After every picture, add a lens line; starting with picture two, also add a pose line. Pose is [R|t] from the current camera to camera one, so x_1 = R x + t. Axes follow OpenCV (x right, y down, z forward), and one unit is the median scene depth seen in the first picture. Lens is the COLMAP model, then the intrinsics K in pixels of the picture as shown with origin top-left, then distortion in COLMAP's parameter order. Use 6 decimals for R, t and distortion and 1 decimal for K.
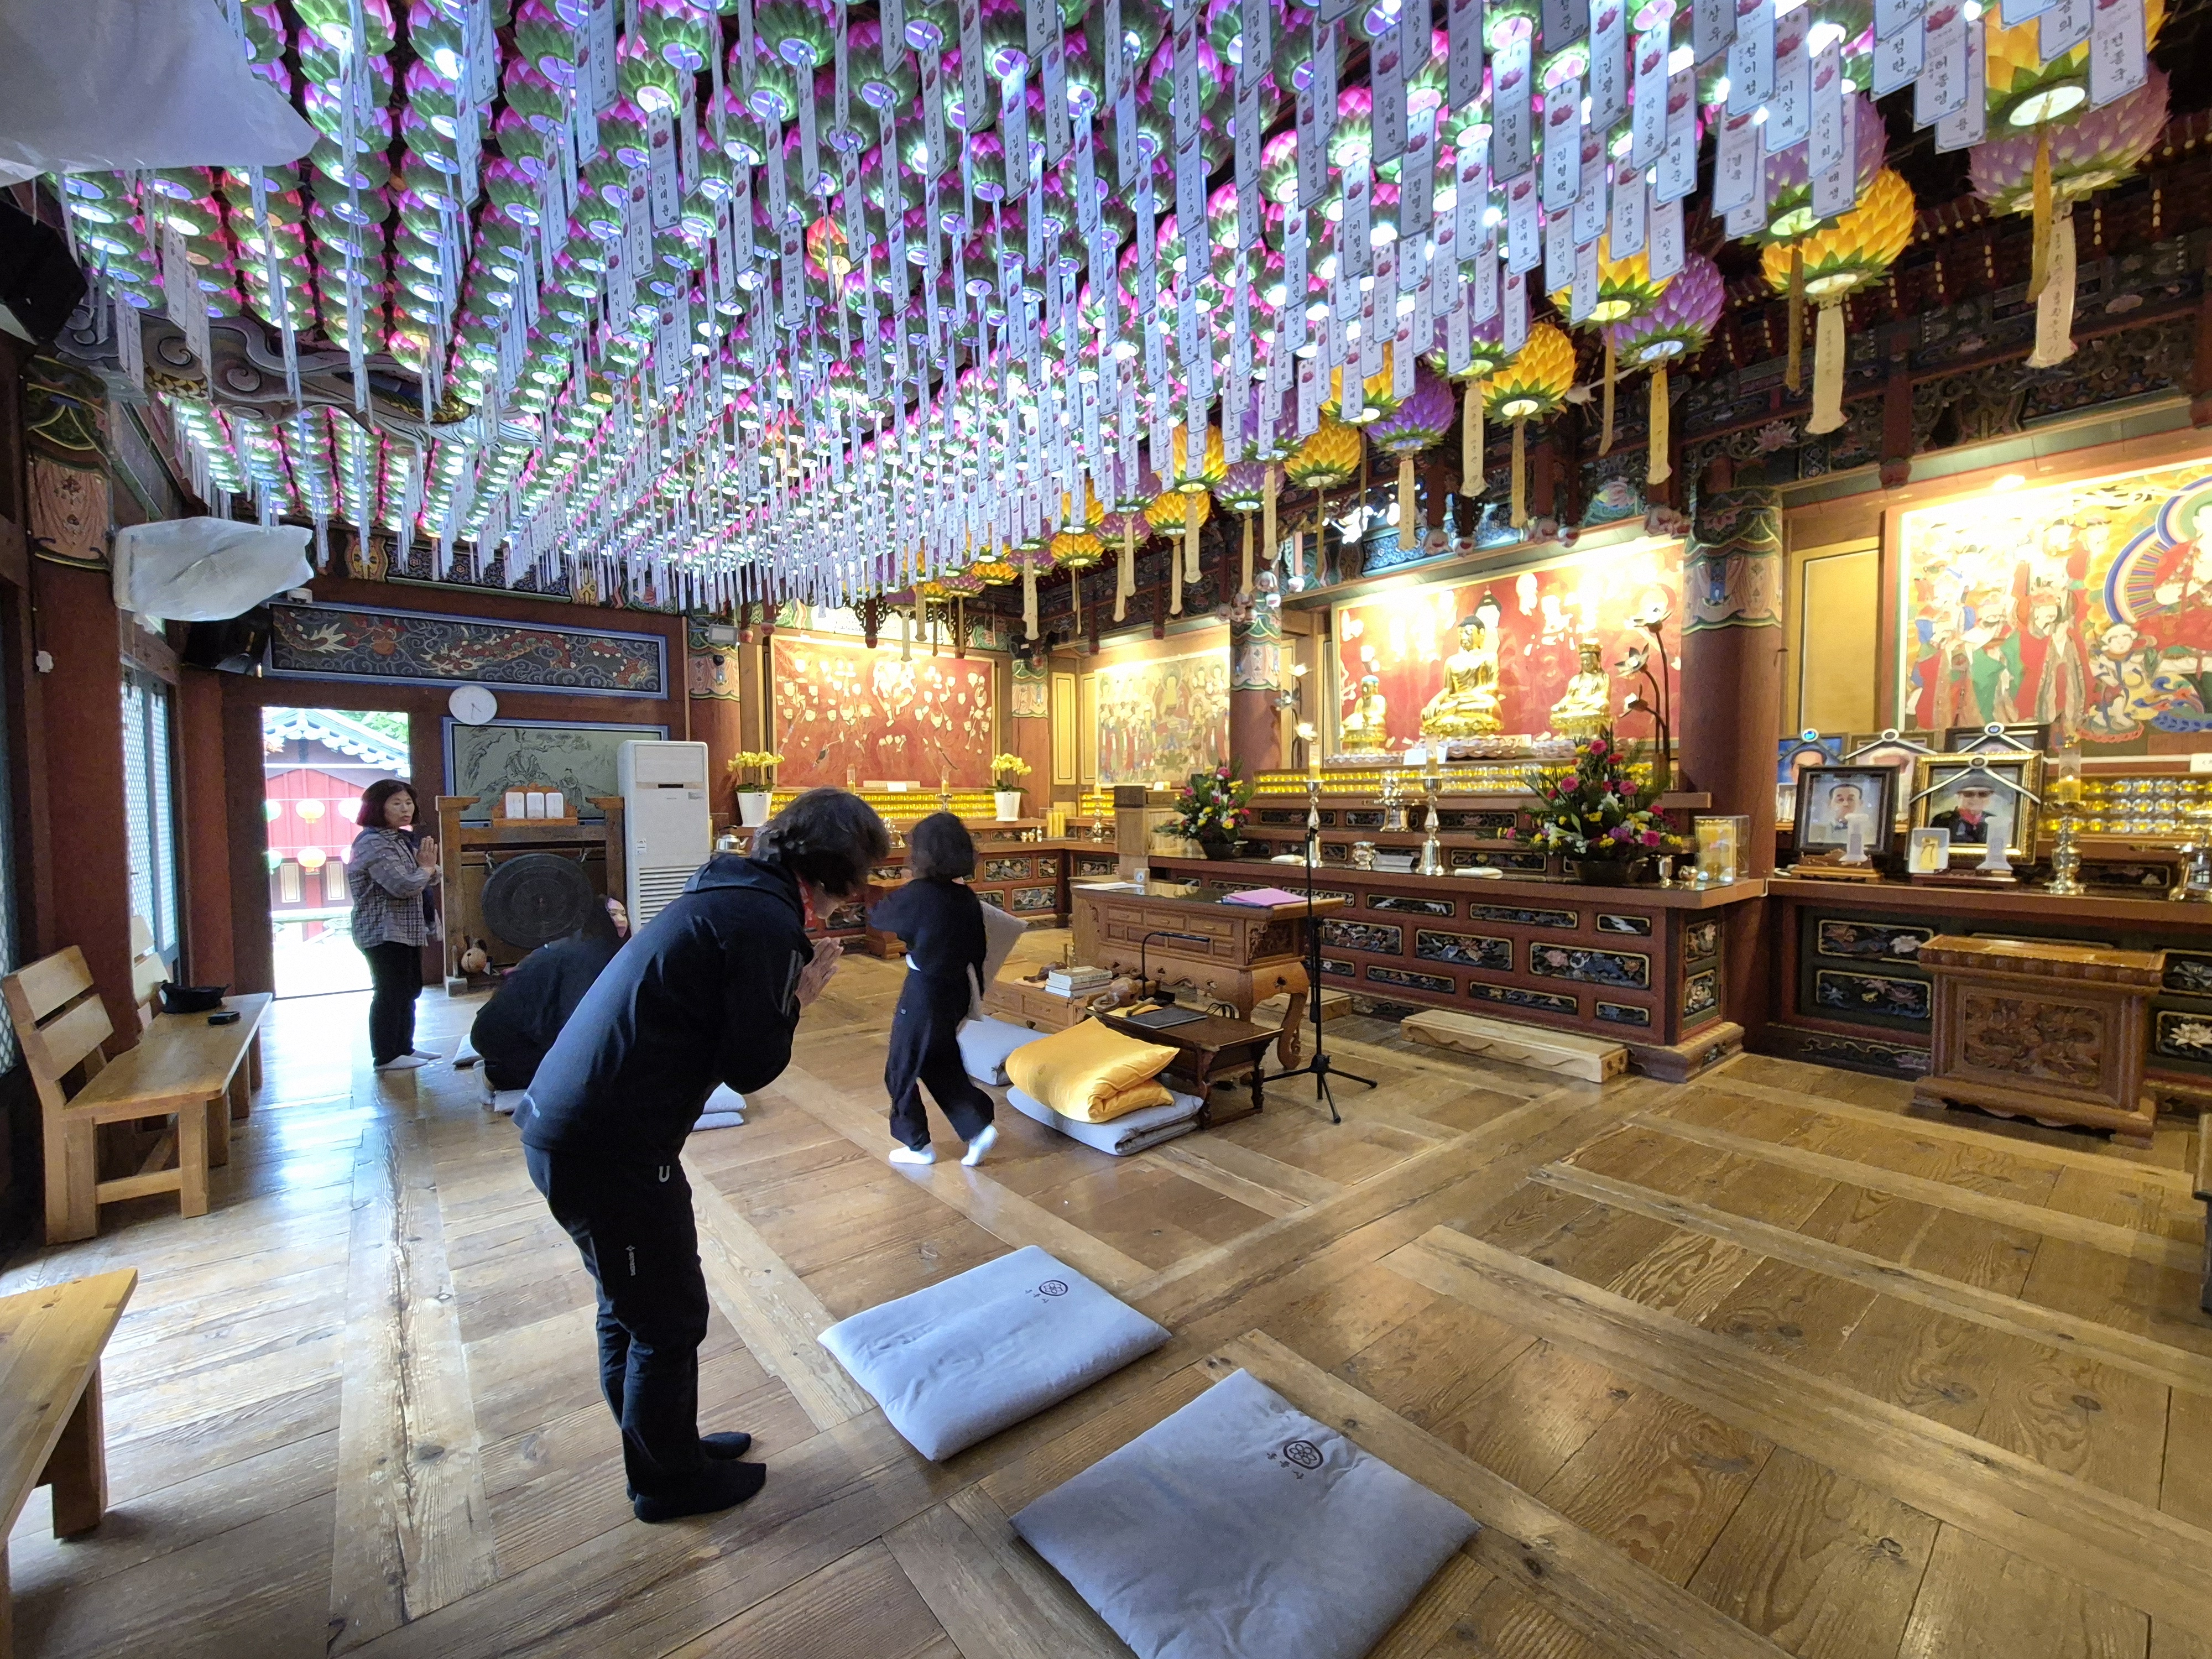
lens RADIAL K [[898.6, 0, 1100.6], [0, 898.6, 836.3], [0, 0, 1]] dist [0.004009, -0.002179]
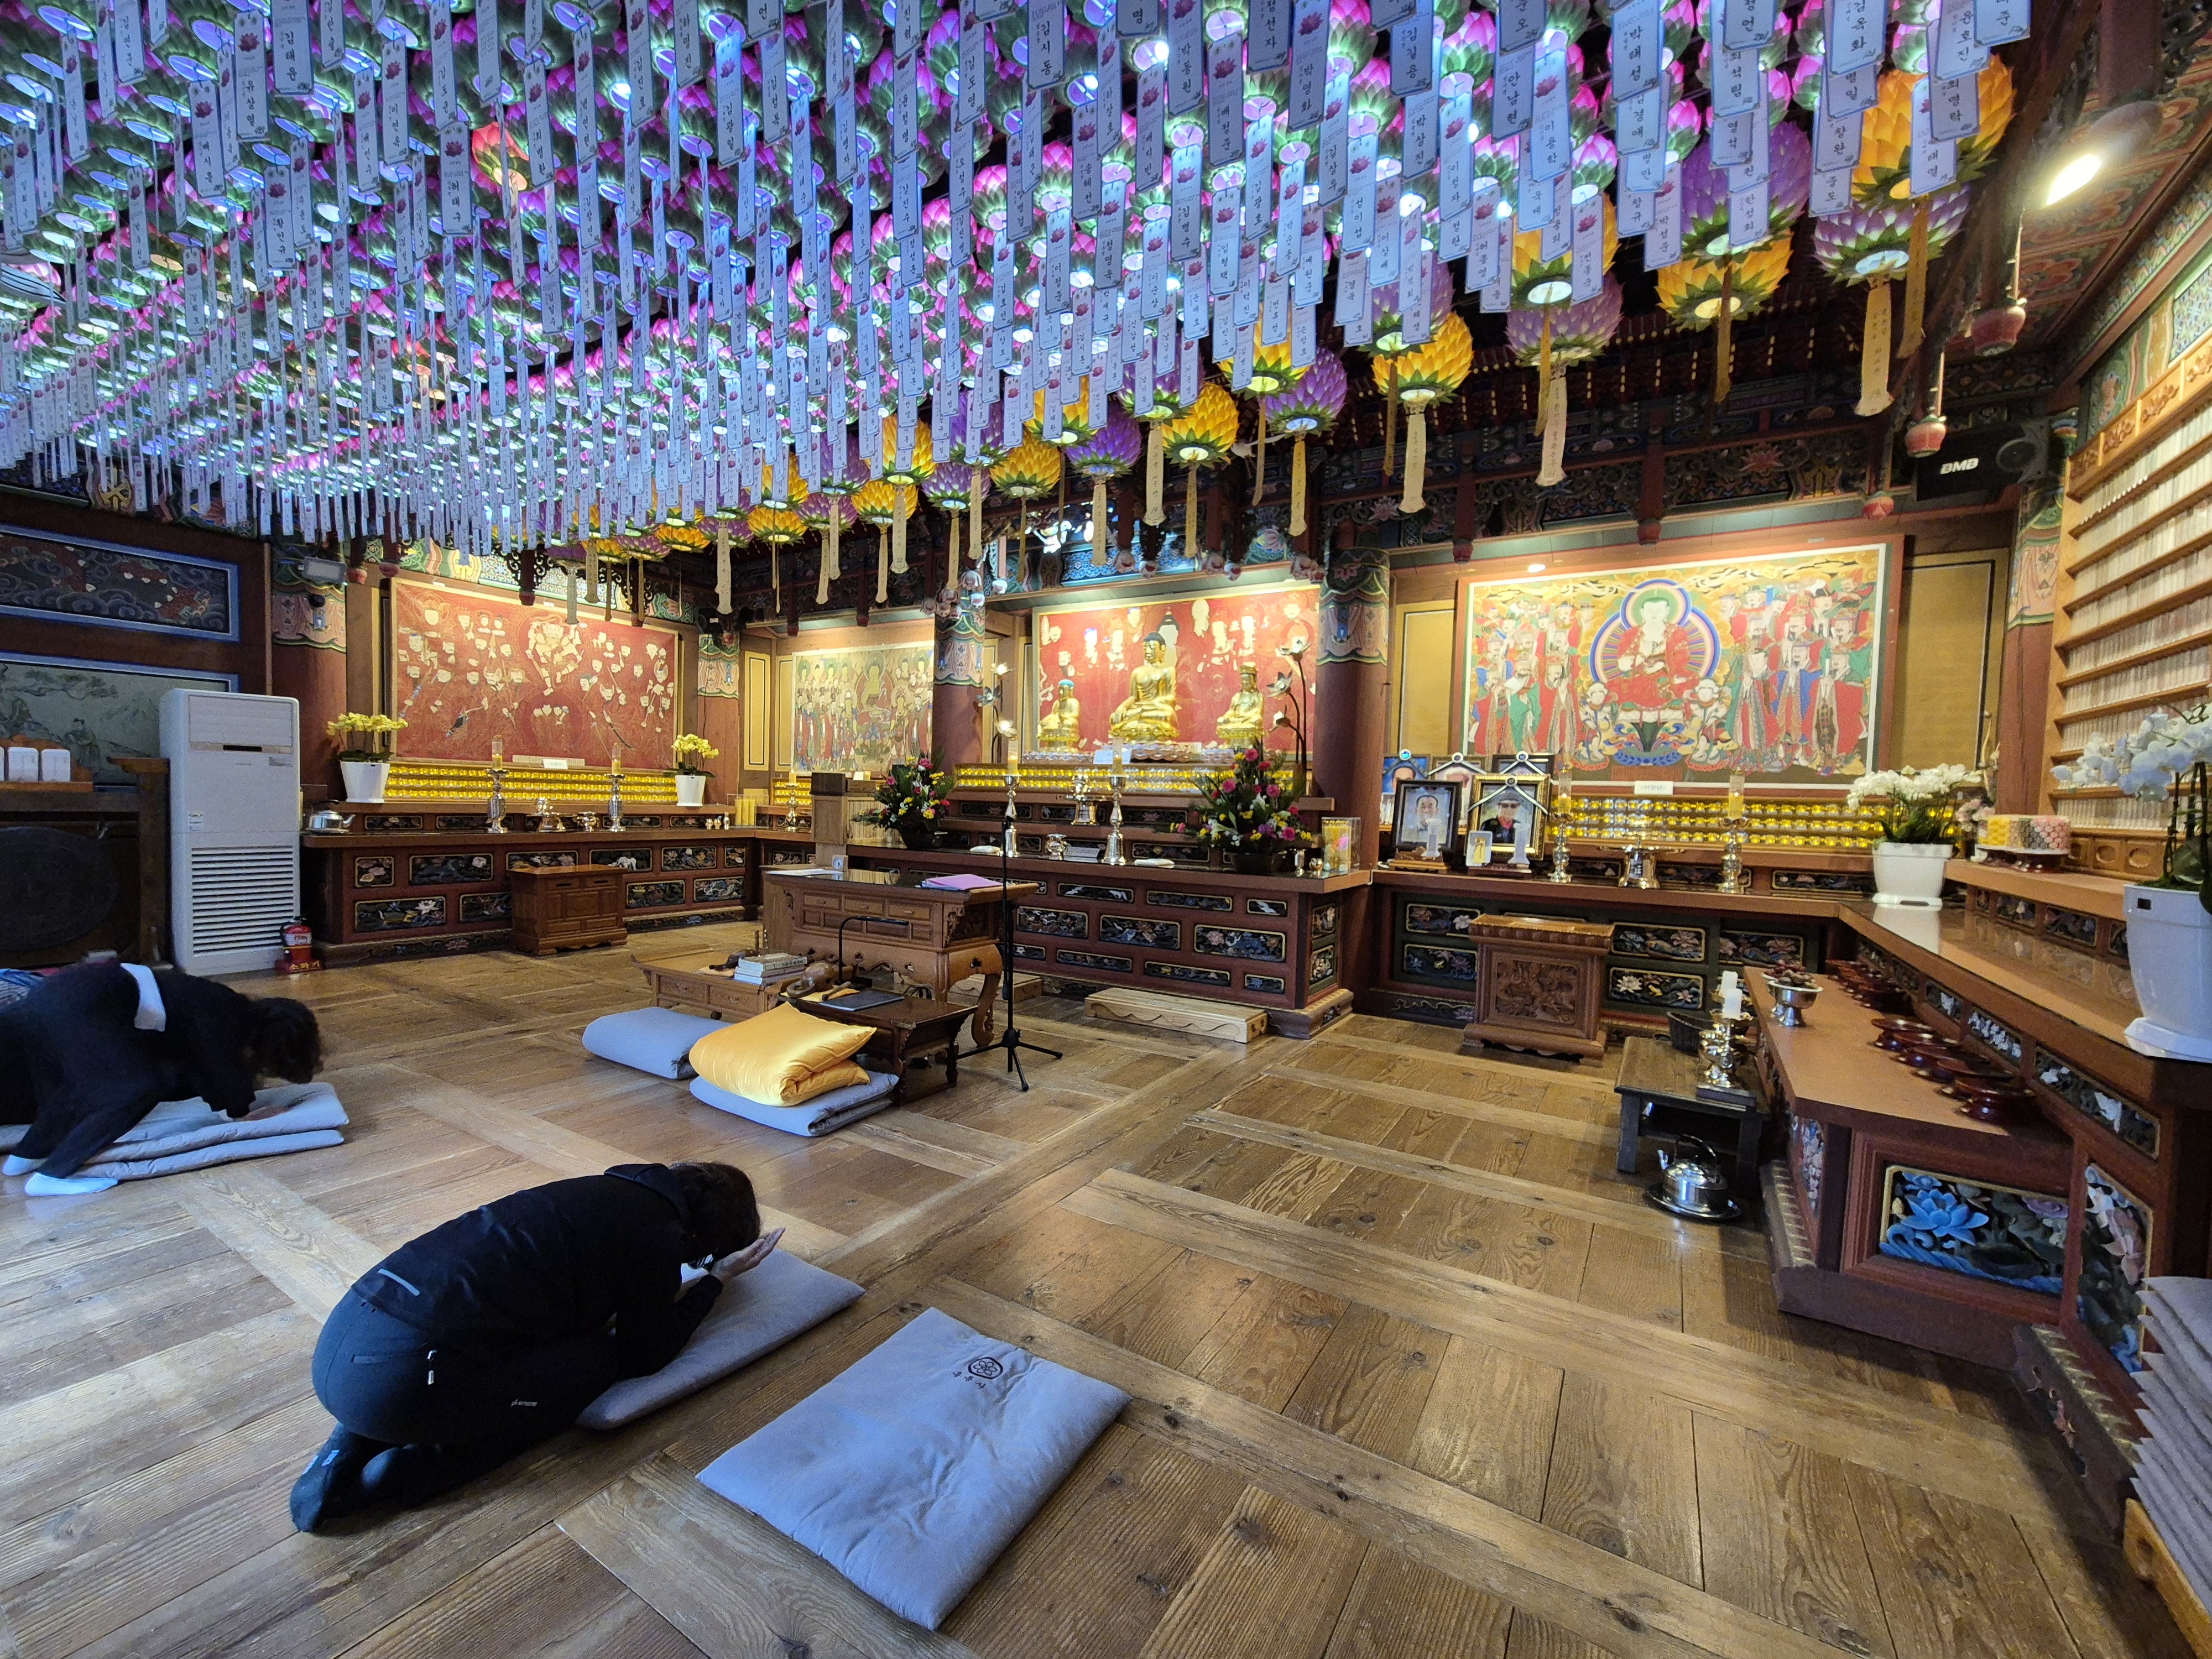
lens RADIAL K [[898.6, 0, 1096.2], [0, 898.6, 837.4], [0, 0, 1]] dist [0.004009, -0.002179]
pose [[0.947060, 0.020989, 0.320371, -0.006478], [-0.022275, 0.999752, 0.000350, 0.012190], [-0.320284, -0.007467, 0.947292, -0.039415]]
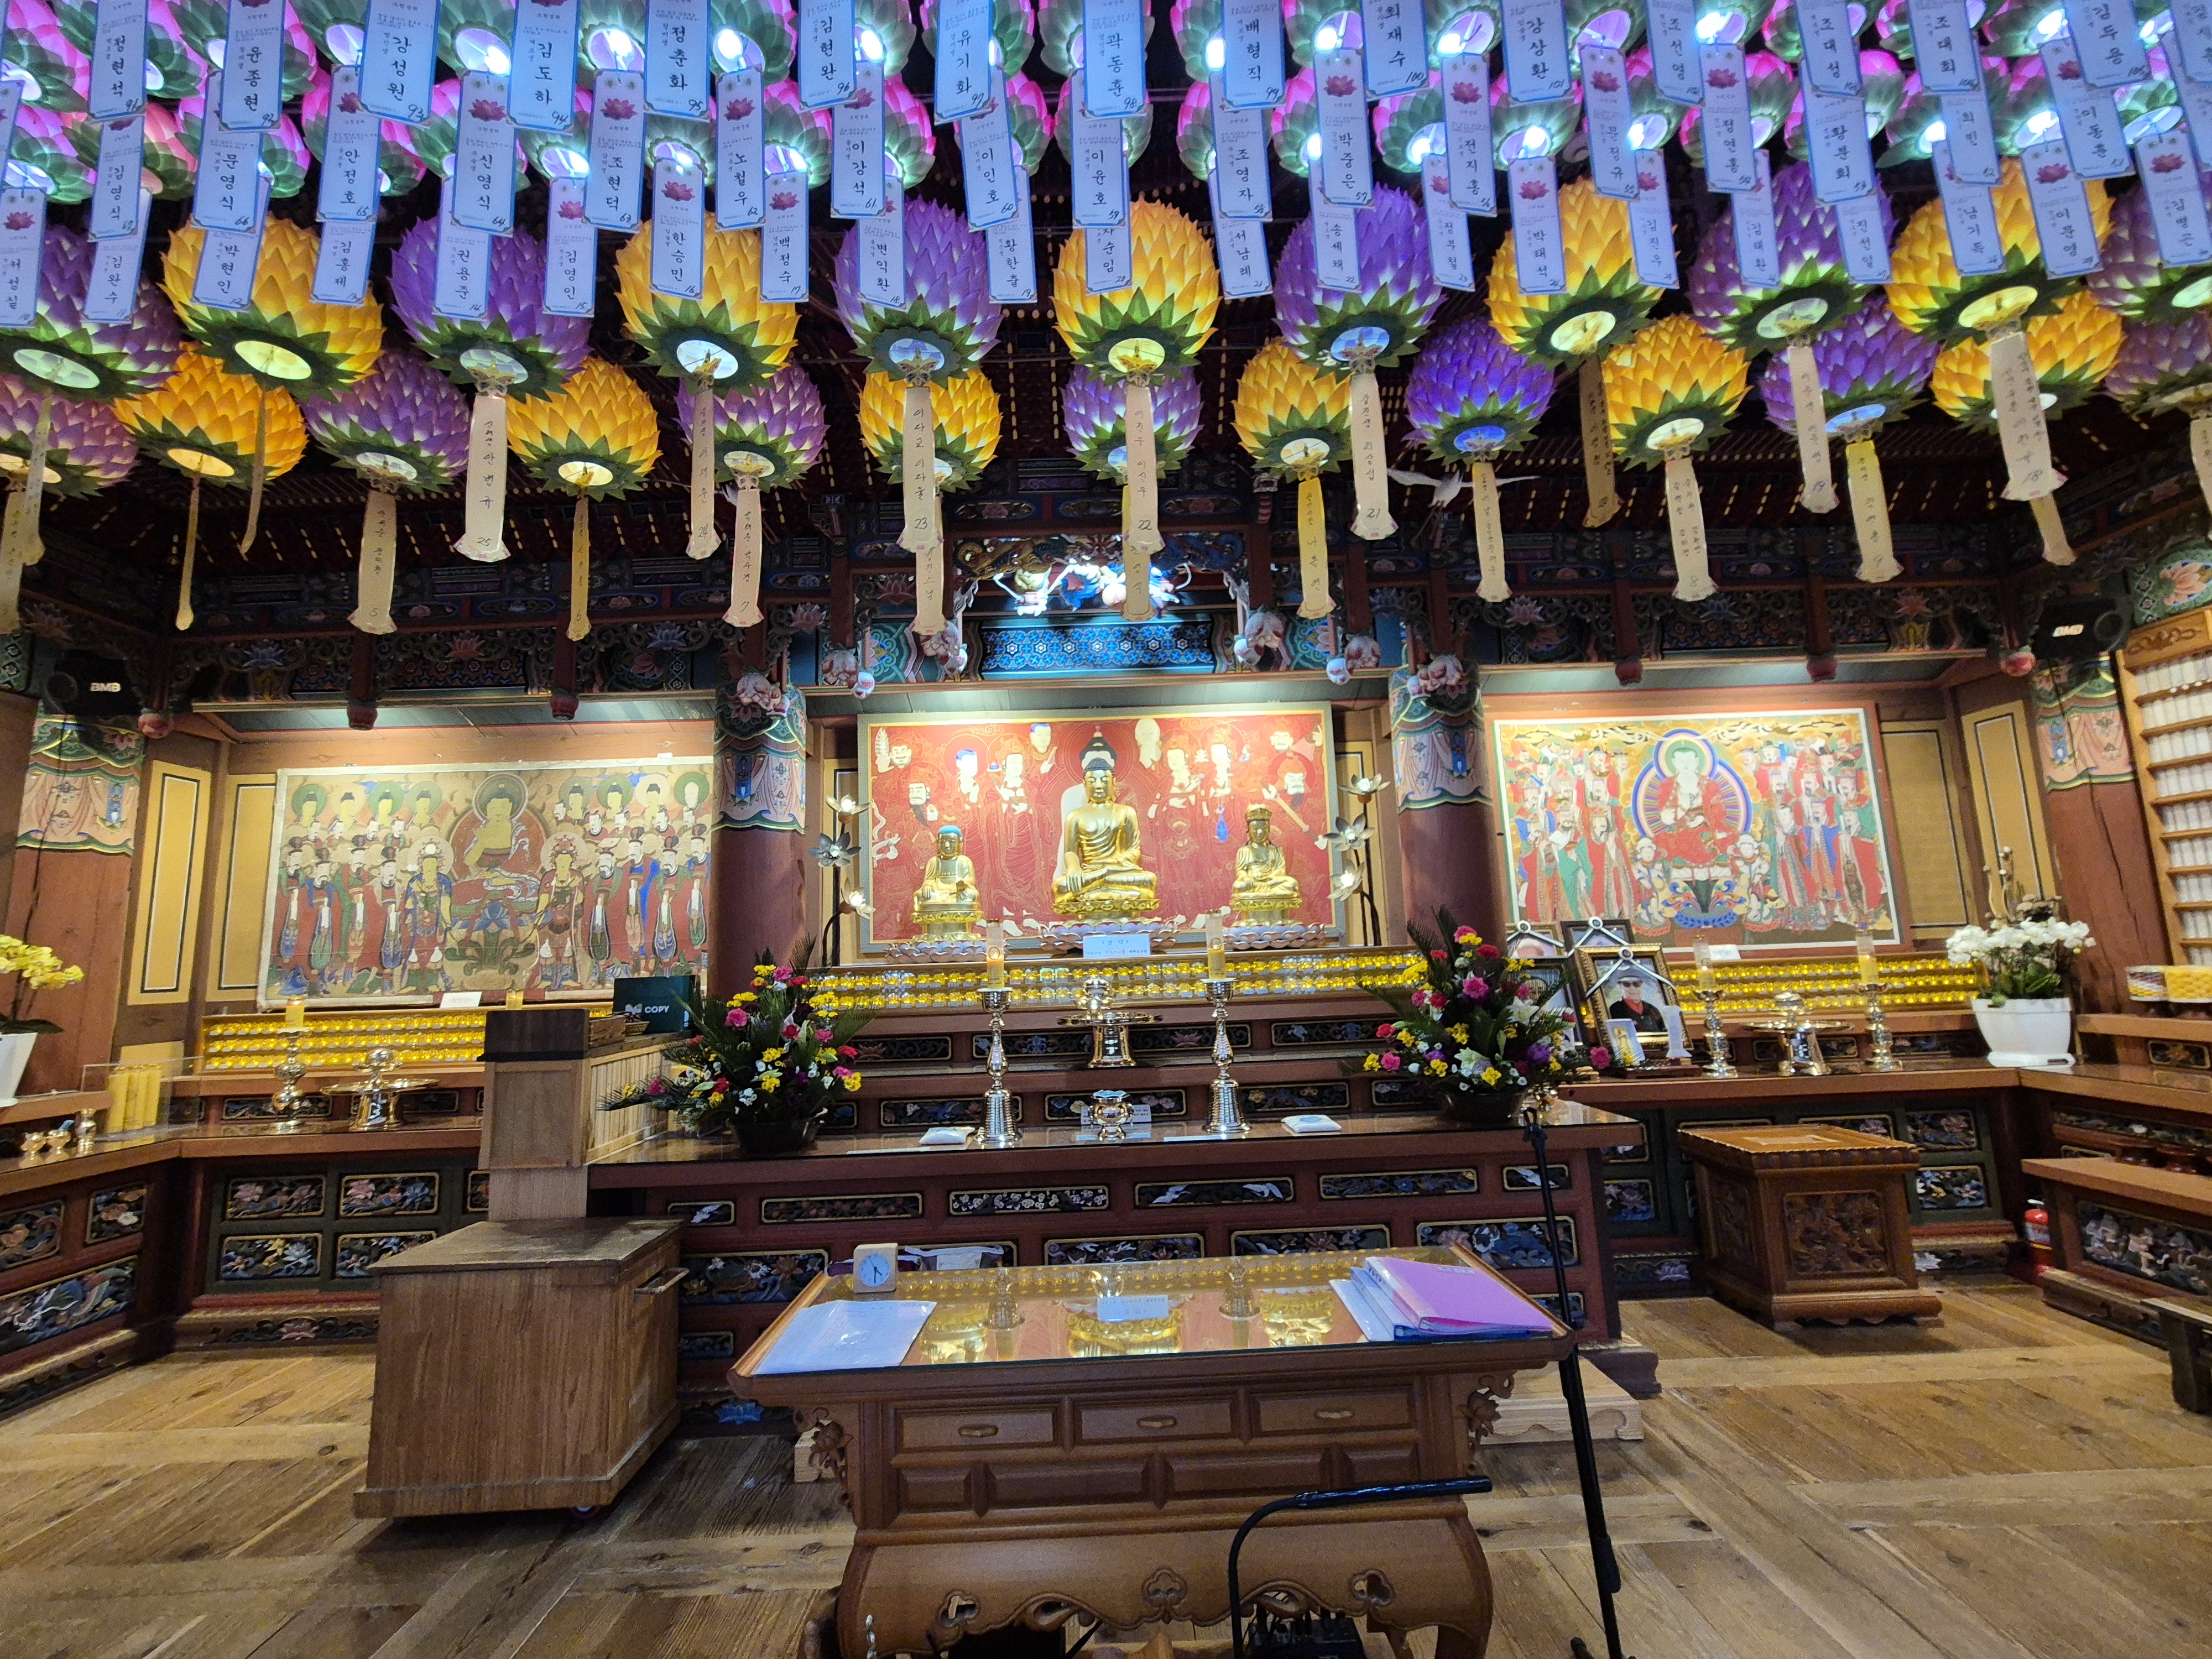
lens RADIAL K [[898.6, 0, 1097.0], [0, 898.6, 840.3], [0, 0, 1]] dist [0.004009, -0.002179]
pose [[0.625064, 0.091308, 0.775214, -0.260007], [0.065429, 0.983511, -0.168598, -0.078987], [-0.777826, 0.156106, 0.608783, 0.855864]]
